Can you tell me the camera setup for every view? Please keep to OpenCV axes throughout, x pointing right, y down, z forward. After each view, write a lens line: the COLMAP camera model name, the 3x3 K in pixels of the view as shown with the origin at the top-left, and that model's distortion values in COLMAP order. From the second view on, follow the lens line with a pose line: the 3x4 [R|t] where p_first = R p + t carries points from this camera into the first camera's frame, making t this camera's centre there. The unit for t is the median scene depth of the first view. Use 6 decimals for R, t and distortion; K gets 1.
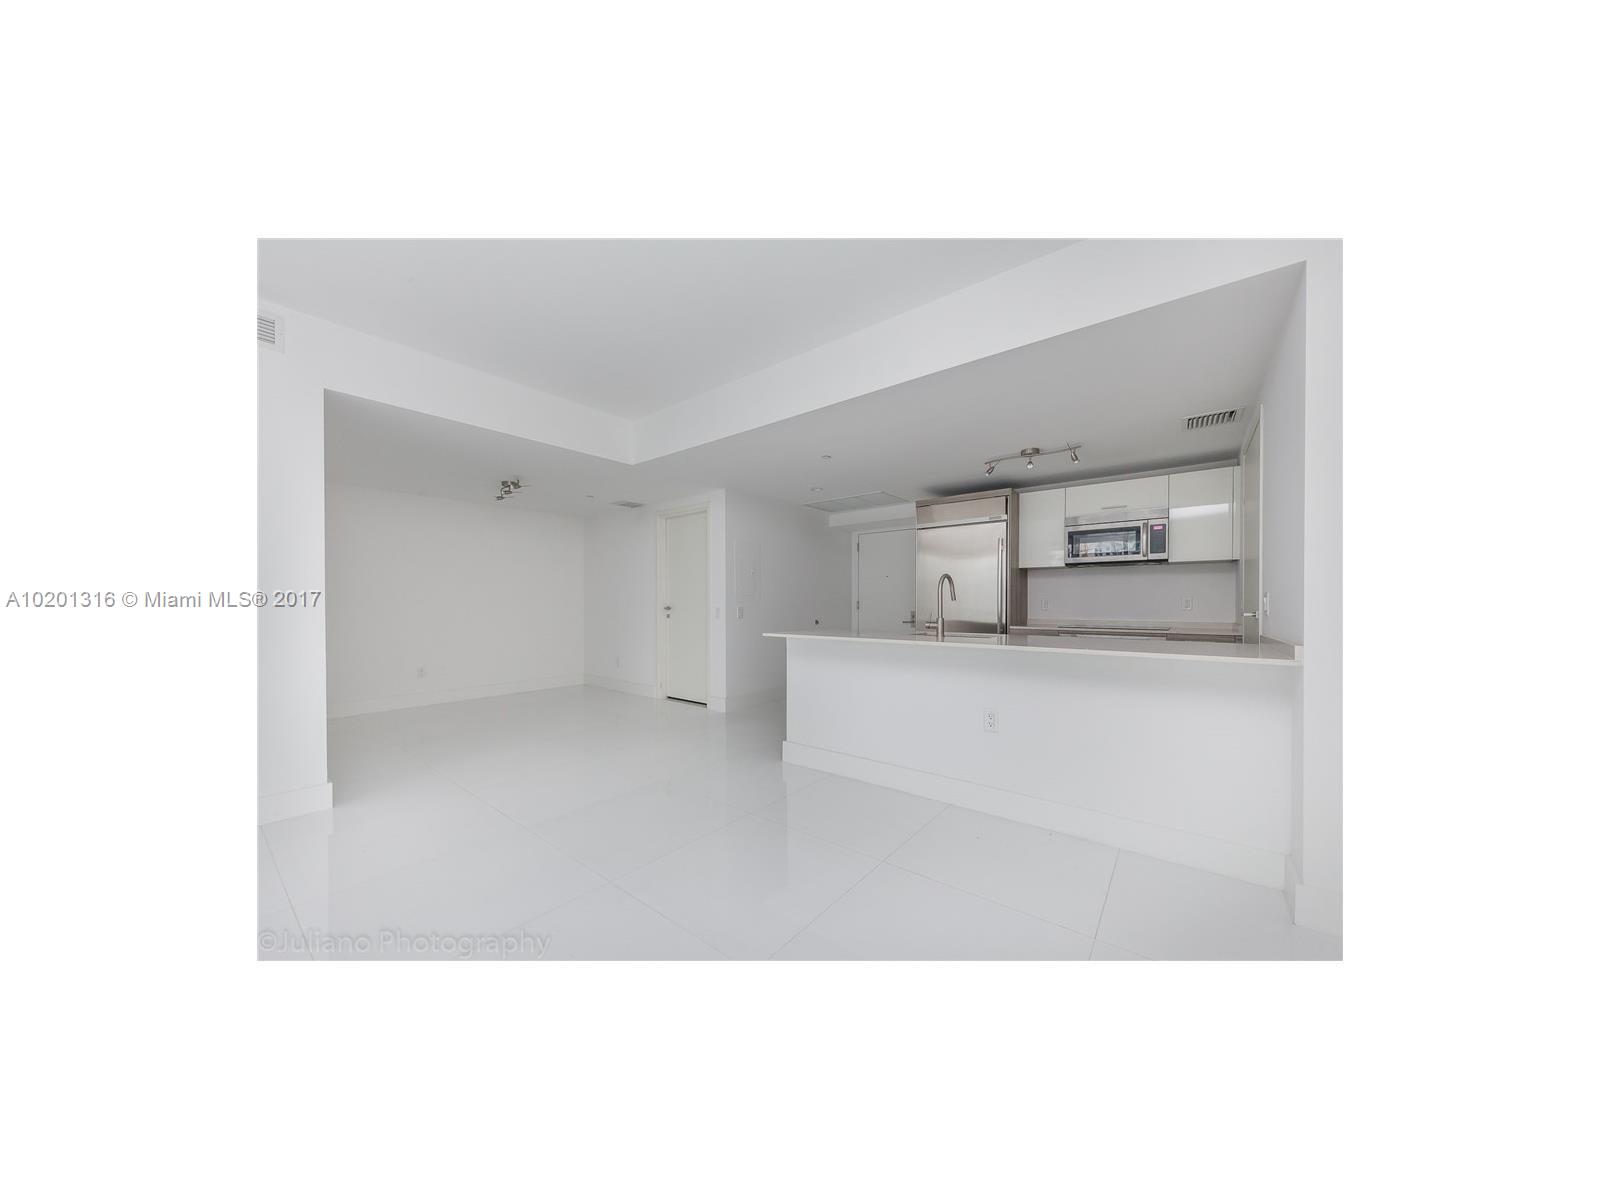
lens RADIAL K [[493.2, 0, 800.0], [0, 493.2, 600.0], [0, 0, 1]] dist [0.000739, 0.000067]
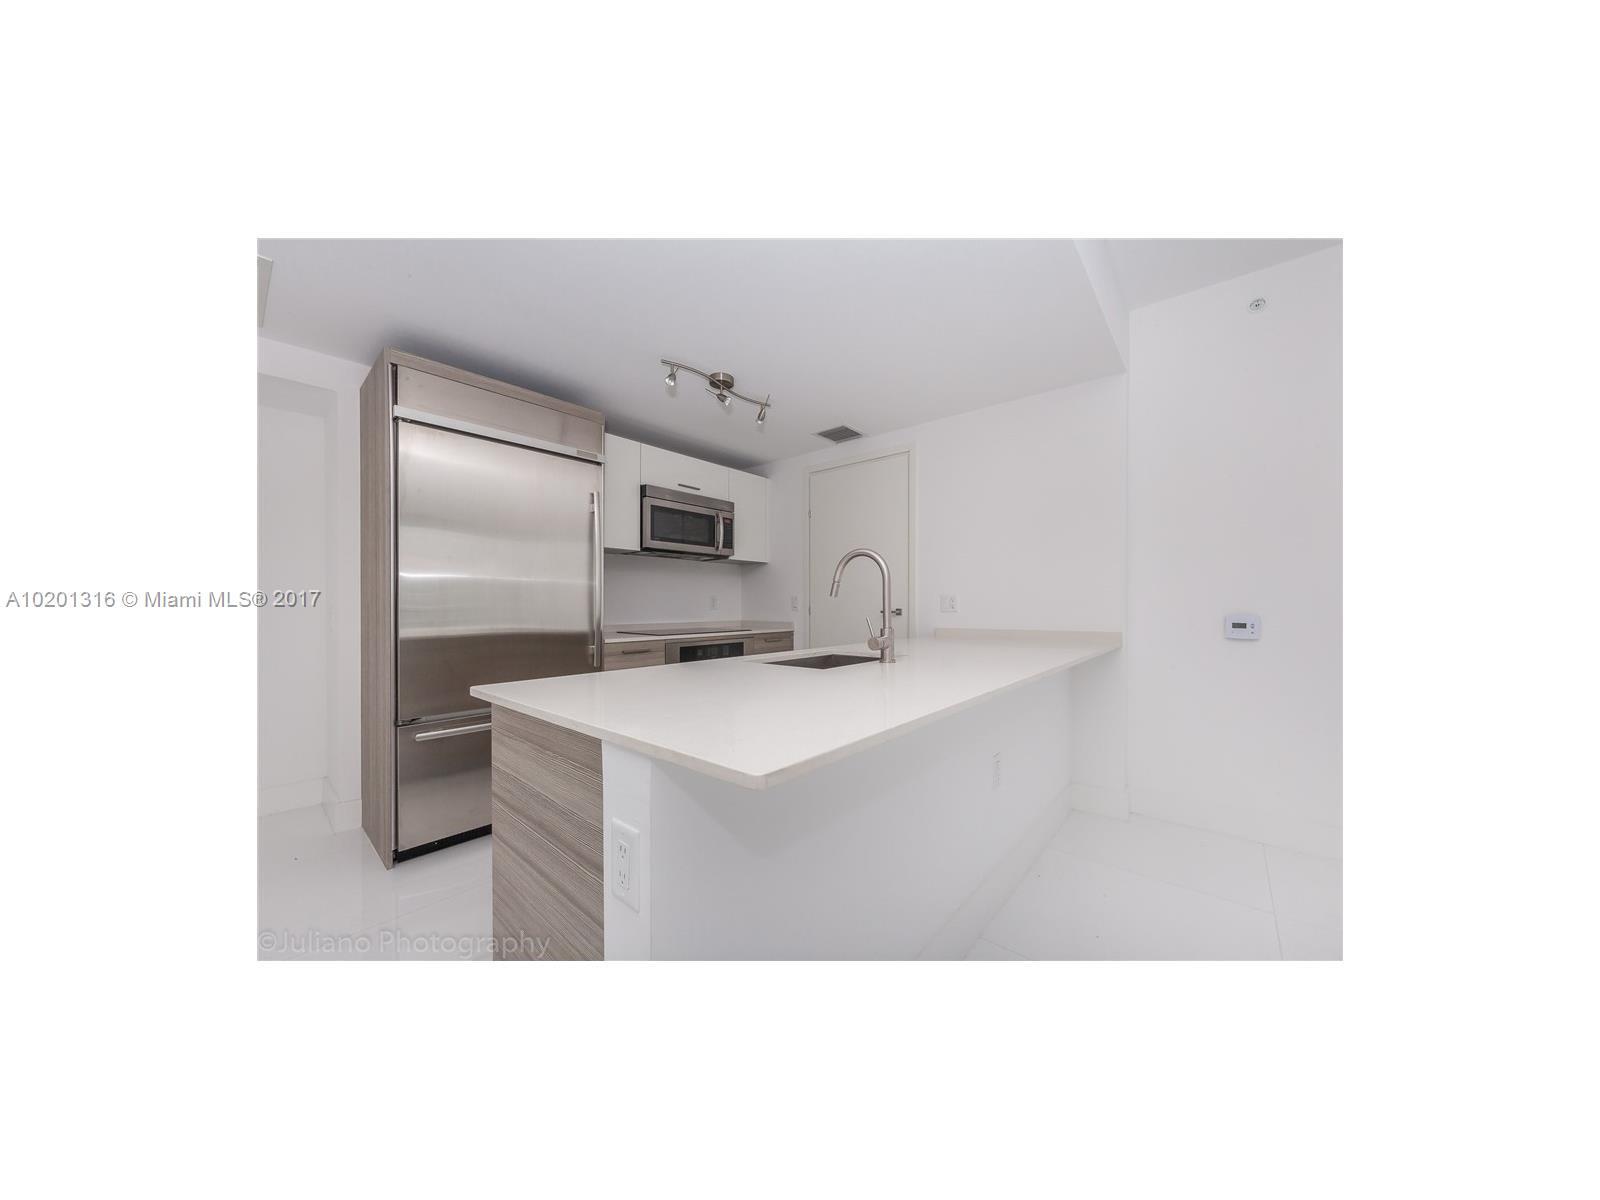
lens RADIAL K [[493.2, 0, 800.0], [0, 493.2, 600.0], [0, 0, 1]] dist [0.000739, 0.000067]
pose [[1.000000, 0.000511, -0.000225, 0.268229], [-0.000511, 1.000000, -0.000264, 0.000081], [0.000225, 0.000264, 1.000000, -0.000090]]
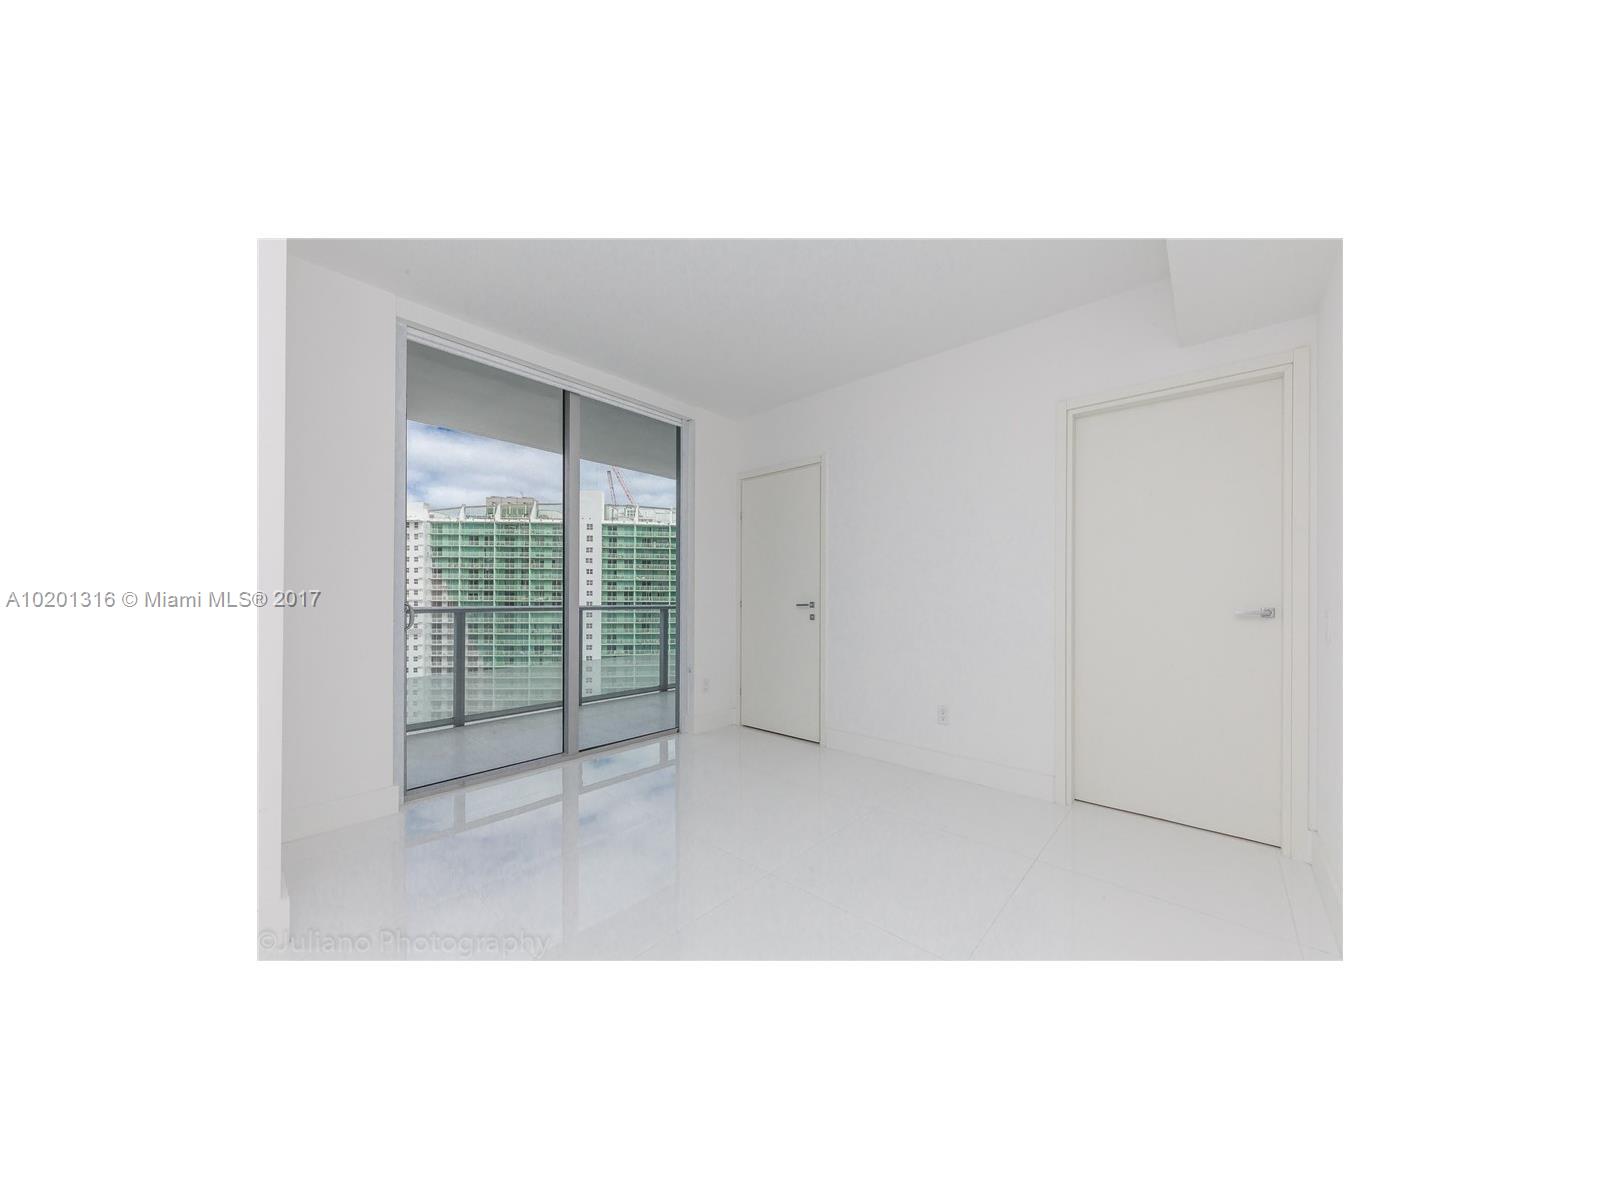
lens RADIAL K [[493.2, 0, 800.0], [0, 493.2, 600.0], [0, 0, 1]] dist [0.000739, 0.000067]
pose [[0.999999, 0.001007, 0.000633, -0.243530], [-0.001007, 0.999999, -0.000230, -0.000189], [-0.000633, 0.000229, 1.000000, 0.000504]]
